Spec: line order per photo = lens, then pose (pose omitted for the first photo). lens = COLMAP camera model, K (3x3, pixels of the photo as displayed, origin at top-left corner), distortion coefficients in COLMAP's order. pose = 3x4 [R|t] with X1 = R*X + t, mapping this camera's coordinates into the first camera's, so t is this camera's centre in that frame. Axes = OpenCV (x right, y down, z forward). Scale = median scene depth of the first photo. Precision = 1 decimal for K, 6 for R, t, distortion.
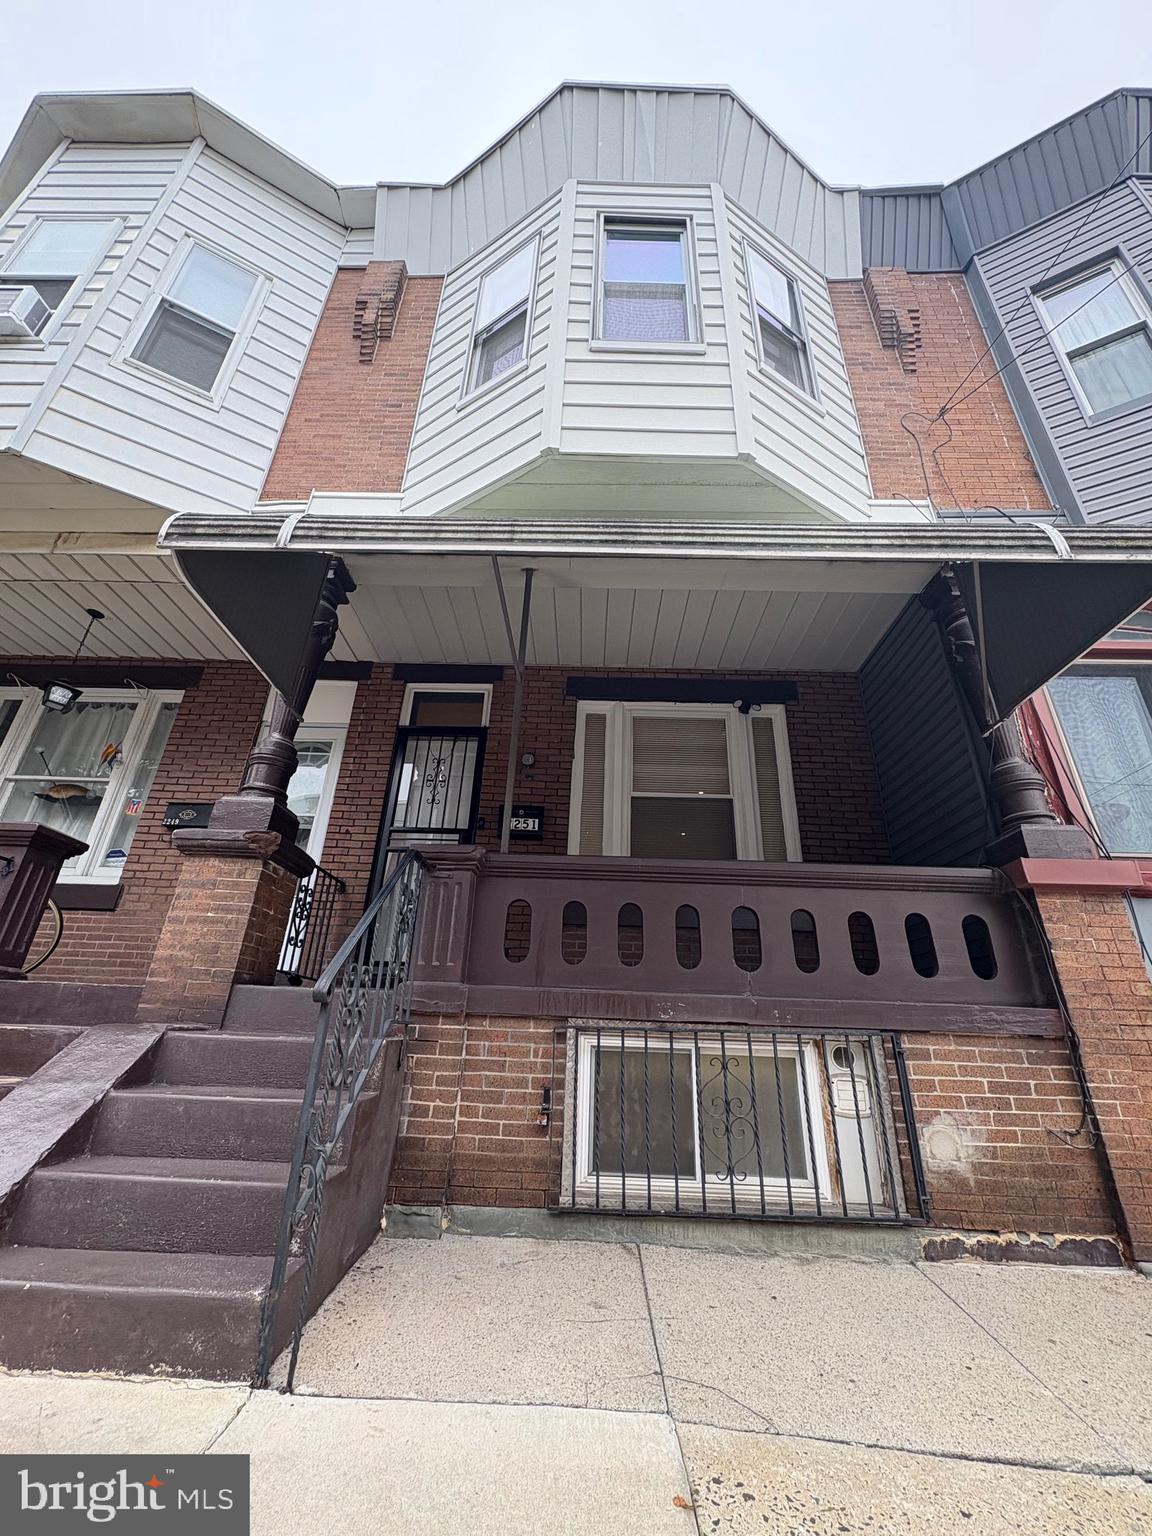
lens RADIAL K [[610.9, 0, 577.0], [0, 610.9, 767.4], [0, 0, 1]] dist [0.001438, -0.000072]
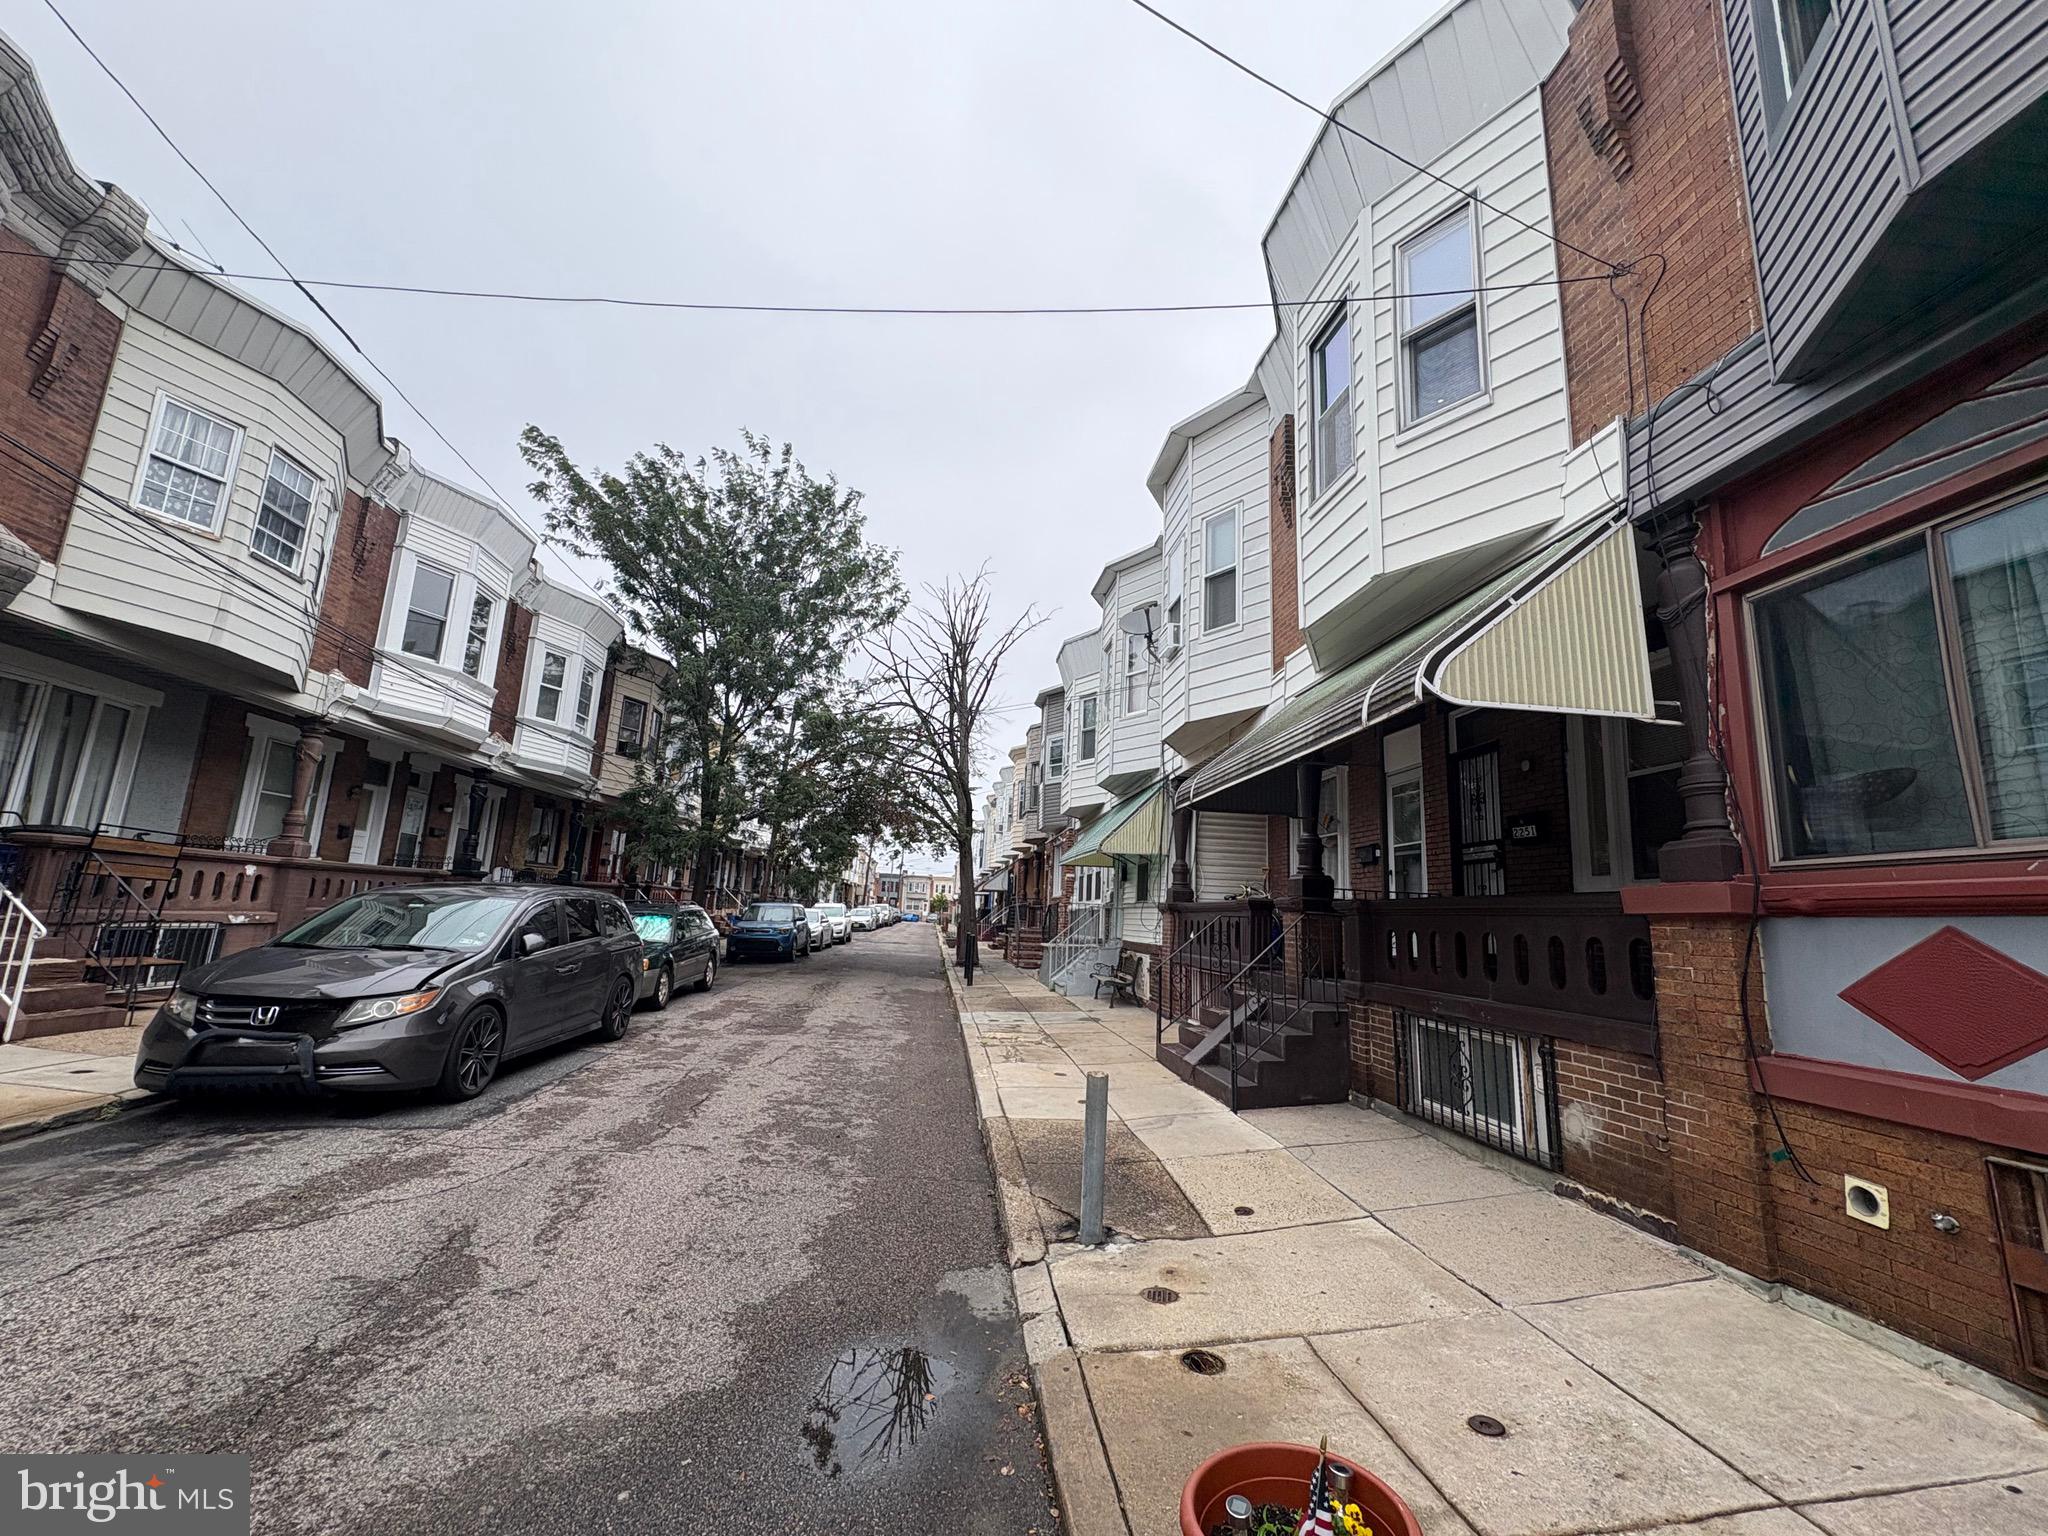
lens RADIAL K [[814.5, 0, 1029.1], [0, 814.5, 765.6], [0, 0, 1]] dist [0.001438, -0.000072]
pose [[0.134048, -0.213339, -0.967738, 1.873225], [0.373579, 0.915382, -0.150050, -0.196735], [0.917861, -0.341413, 0.202404, -0.109824]]
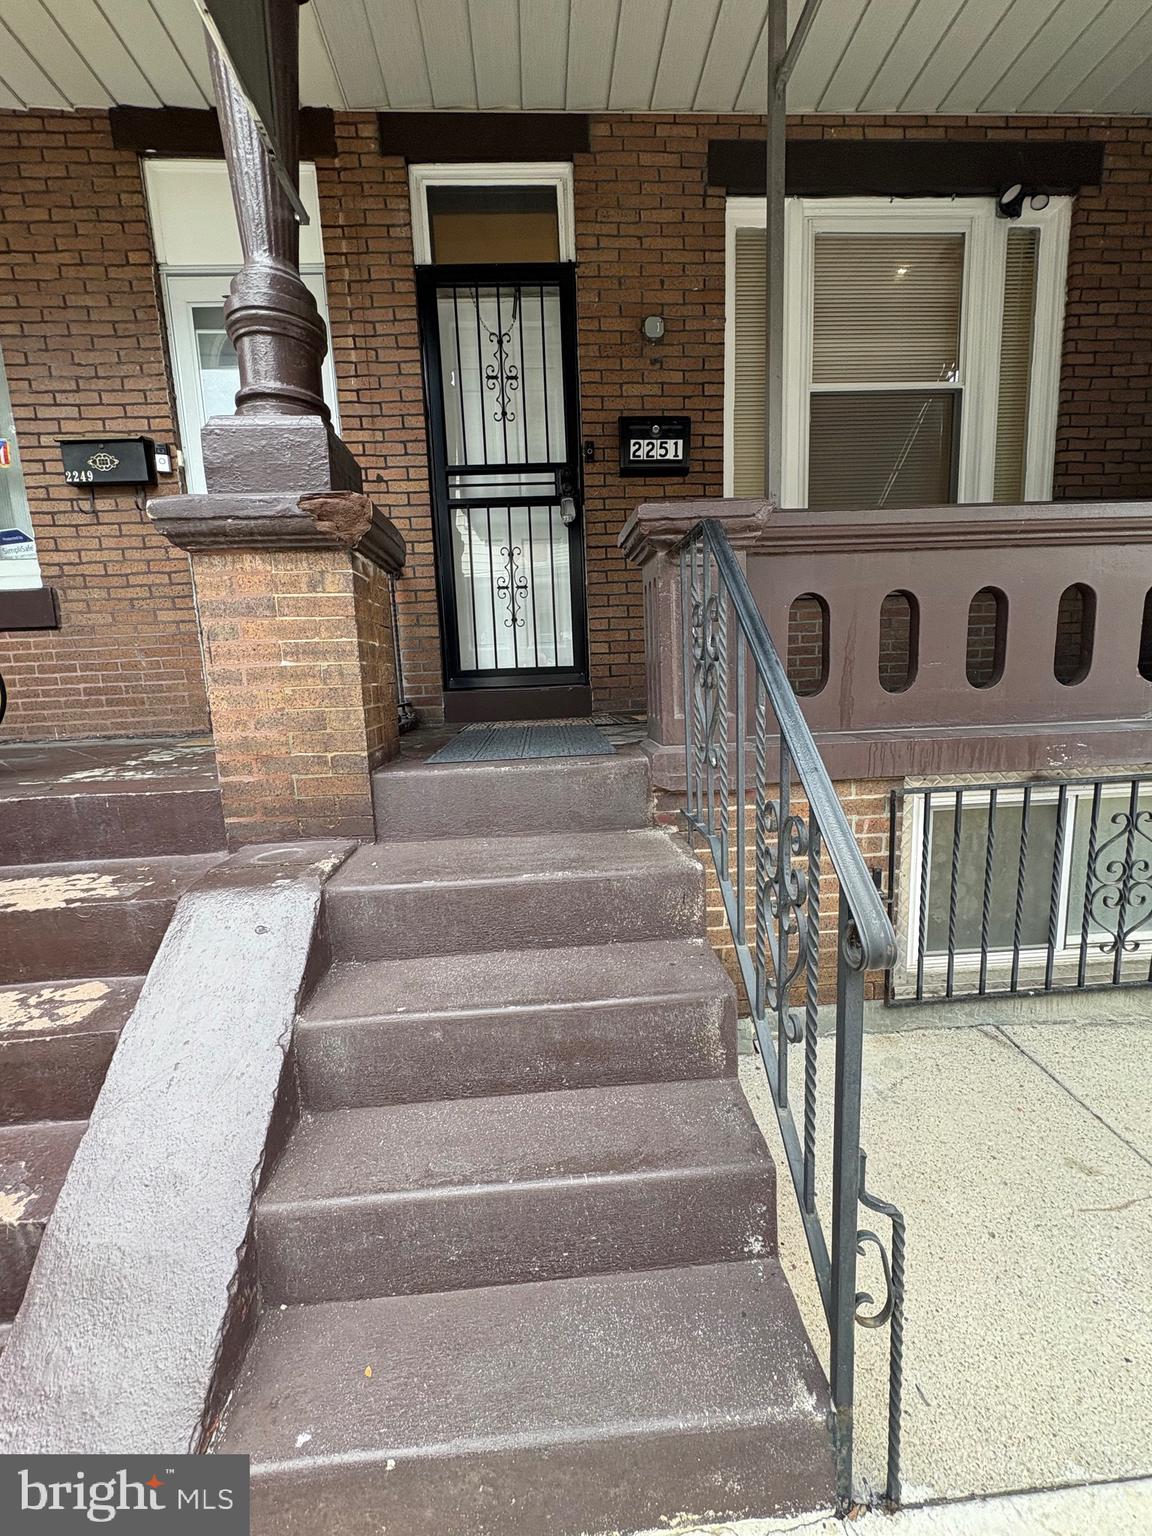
lens RADIAL K [[610.9, 0, 575.3], [0, 610.9, 766.3], [0, 0, 1]] dist [0.001438, -0.000072]
pose [[0.994130, -0.086928, 0.064409, -0.372070], [0.037866, 0.837245, 0.545515, 0.026917], [-0.101347, -0.539874, 0.835623, 0.448228]]
